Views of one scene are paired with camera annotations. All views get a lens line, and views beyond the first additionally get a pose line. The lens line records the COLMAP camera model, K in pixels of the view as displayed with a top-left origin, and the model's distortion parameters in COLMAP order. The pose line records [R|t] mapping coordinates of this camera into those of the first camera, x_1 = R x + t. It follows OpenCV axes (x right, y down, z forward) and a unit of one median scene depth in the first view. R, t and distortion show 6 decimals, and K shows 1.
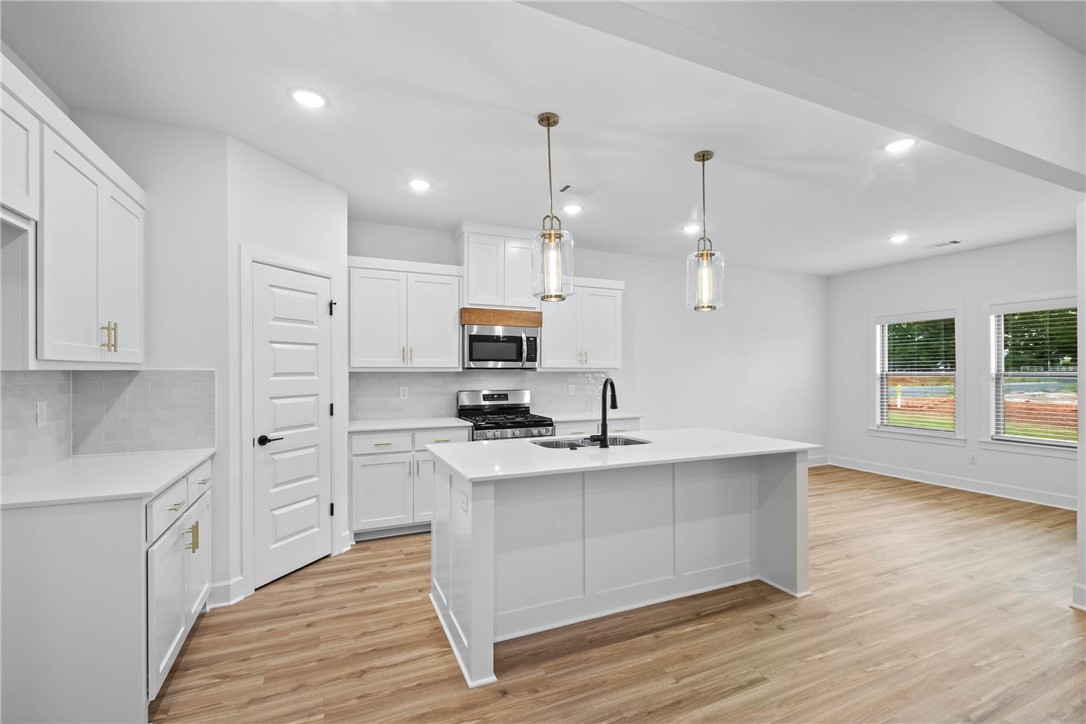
lens RADIAL K [[476.1, 0, 543.2], [0, 476.1, 366.6], [0, 0, 1]] dist [0.000388, -0.000180]
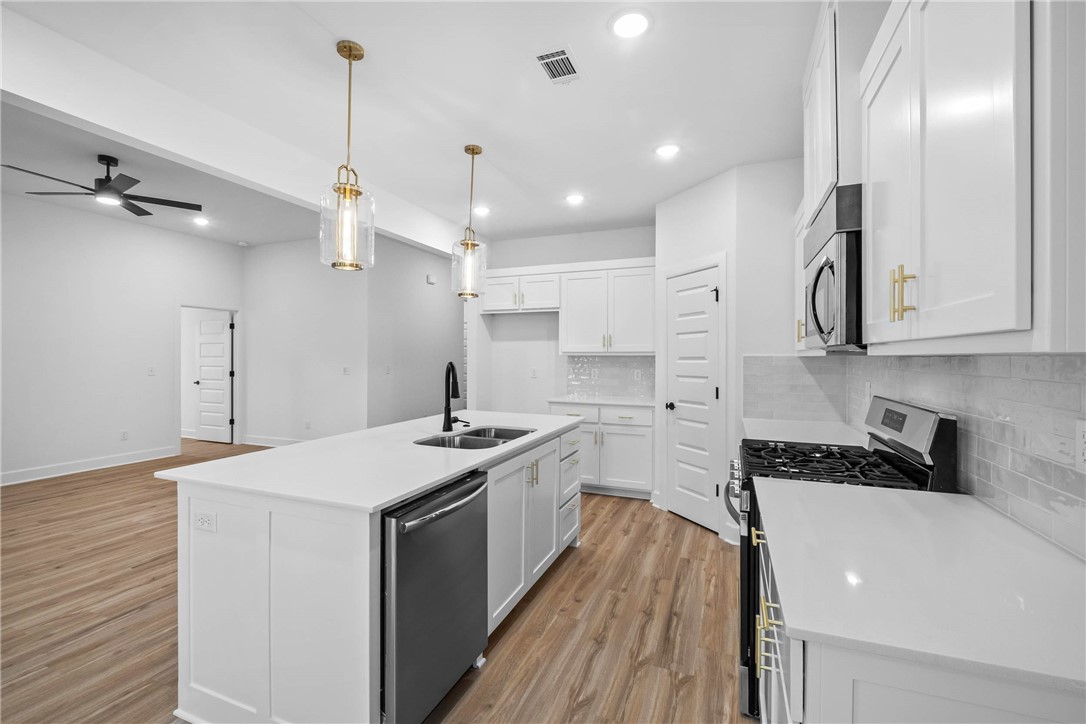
lens RADIAL K [[469.3, 0, 539.0], [0, 469.3, 360.7], [0, 0, 1]] dist [-0.000184, -0.000085]
pose [[-0.724068, 0.003827, -0.689717, 0.537165], [0.004458, 0.999990, 0.000869, 0.017709], [0.689714, -0.002446, -0.724078, 1.482034]]
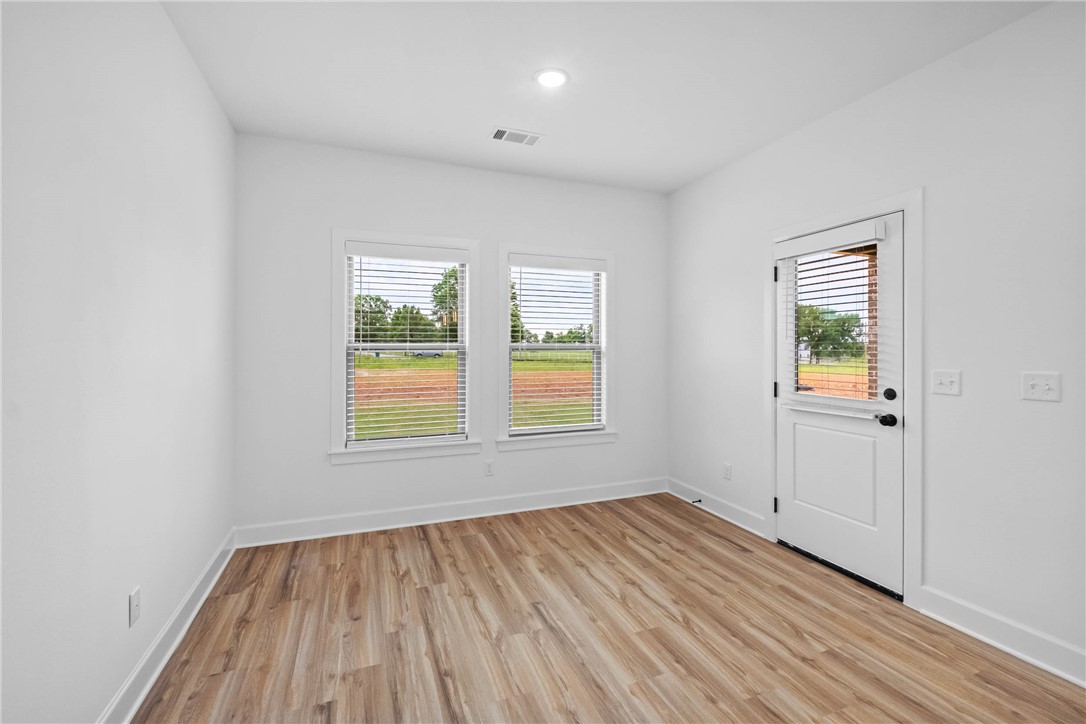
lens RADIAL K [[466.4, 0, 545.6], [0, 466.4, 346.9], [0, 0, 1]] dist [0.002004, -0.000035]
pose [[0.045590, 0.005038, 0.998948, 0.348098], [-0.011588, 0.999923, -0.004514, 0.027535], [-0.998893, -0.011370, 0.045645, 1.384551]]
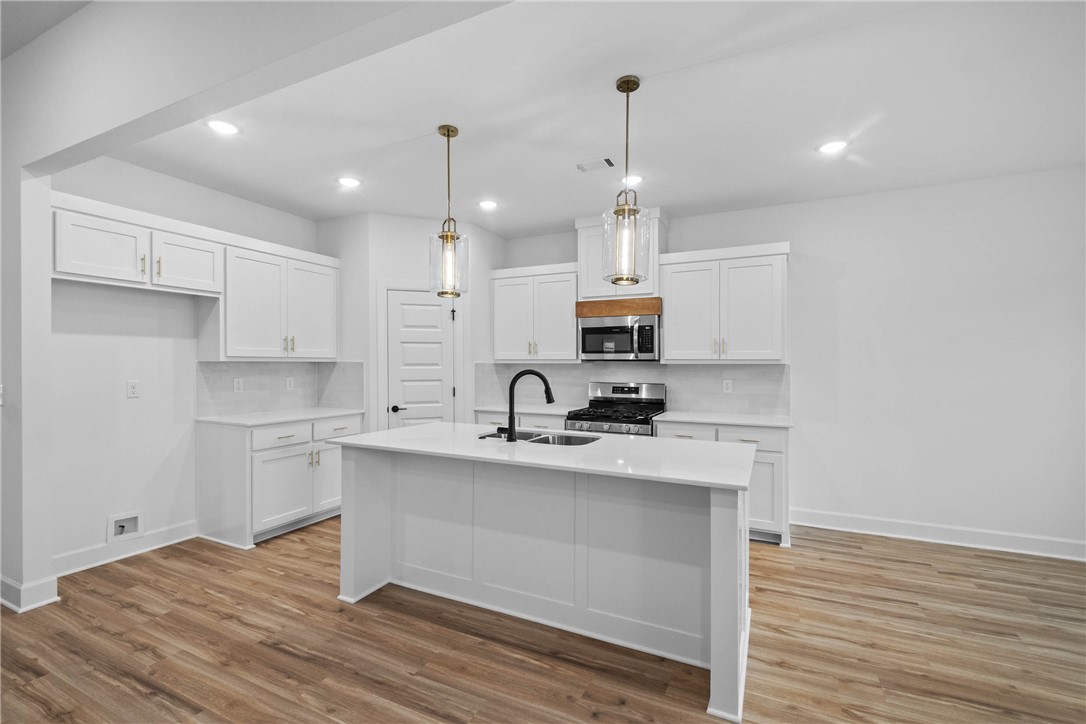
lens RADIAL K [[479.7, 0, 543.0], [0, 479.7, 362.0], [0, 0, 1]] dist [-0.001589, -0.000581]
pose [[0.640543, -0.000623, -0.767922, 0.737616], [0.004428, 0.999986, 0.002882, 0.005130], [0.767910, -0.005246, 0.640537, 0.344020]]
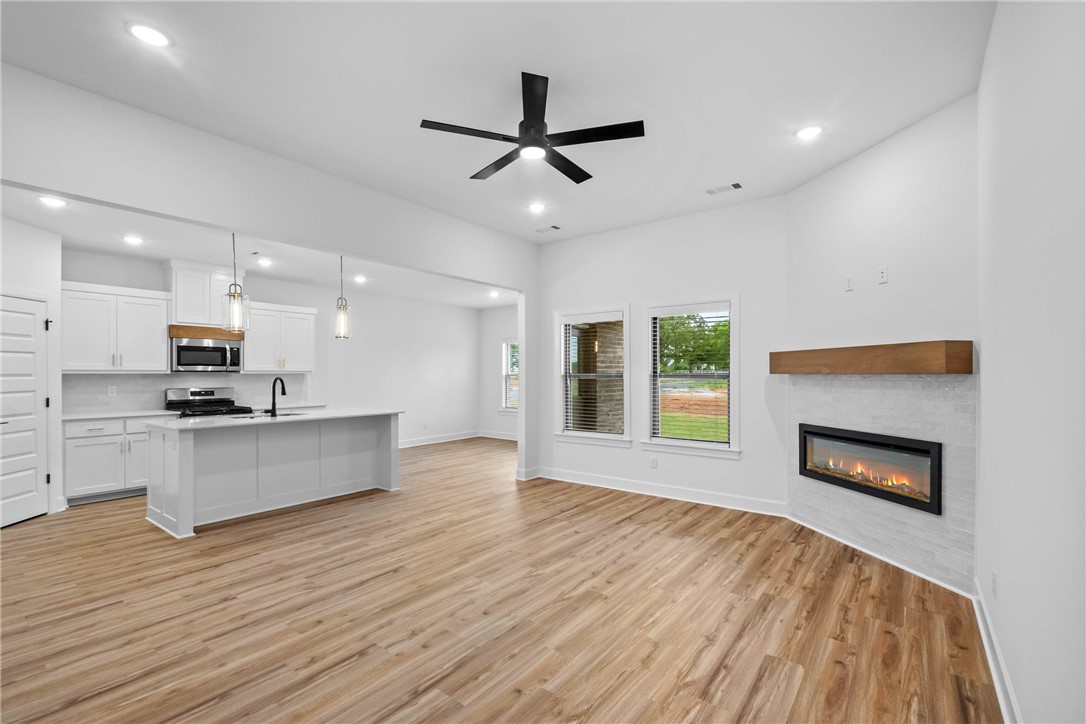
lens RADIAL K [[480.5, 0, 543.1], [0, 480.5, 373.2], [0, 0, 1]] dist [0.014584, -0.011569]
pose [[0.881115, -0.000379, 0.472901, 0.130127], [-0.003280, 0.999971, 0.006913, -0.003963], [-0.472890, -0.007643, 0.881088, -0.816754]]
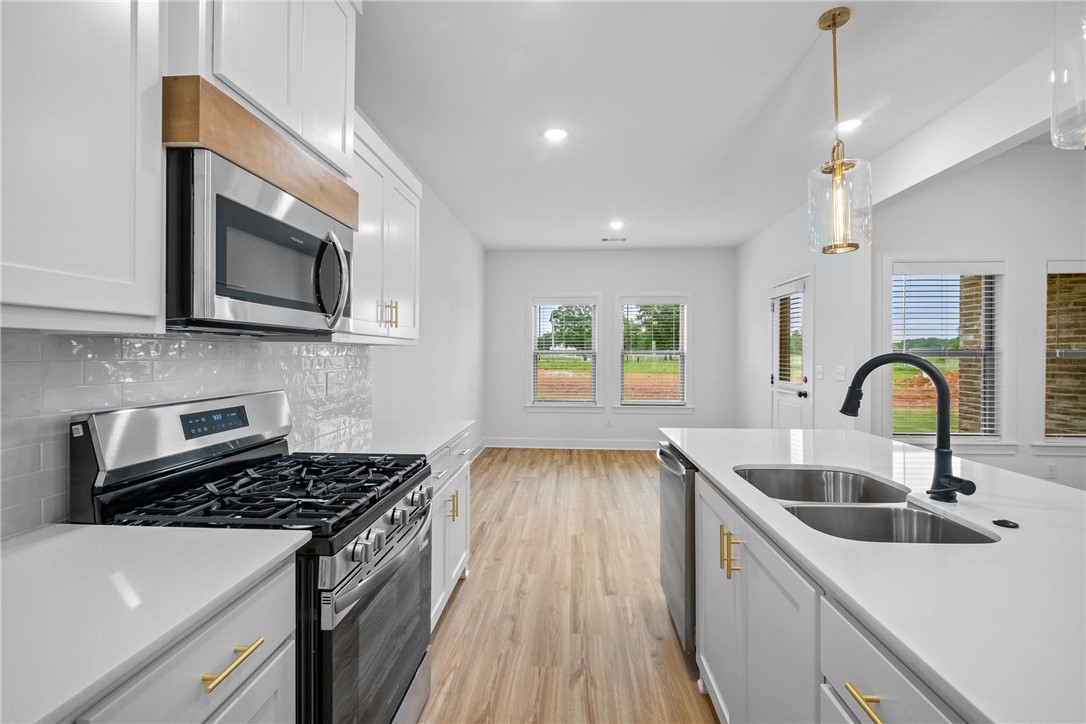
lens RADIAL K [[475.3, 0, 546.0], [0, 475.3, 351.7], [0, 0, 1]] dist [-0.000936, -0.000142]
pose [[0.461944, 0.004120, 0.886899, -0.378996], [-0.012400, 0.999921, 0.001814, 0.021319], [-0.886822, -0.011836, 0.461959, 0.911556]]
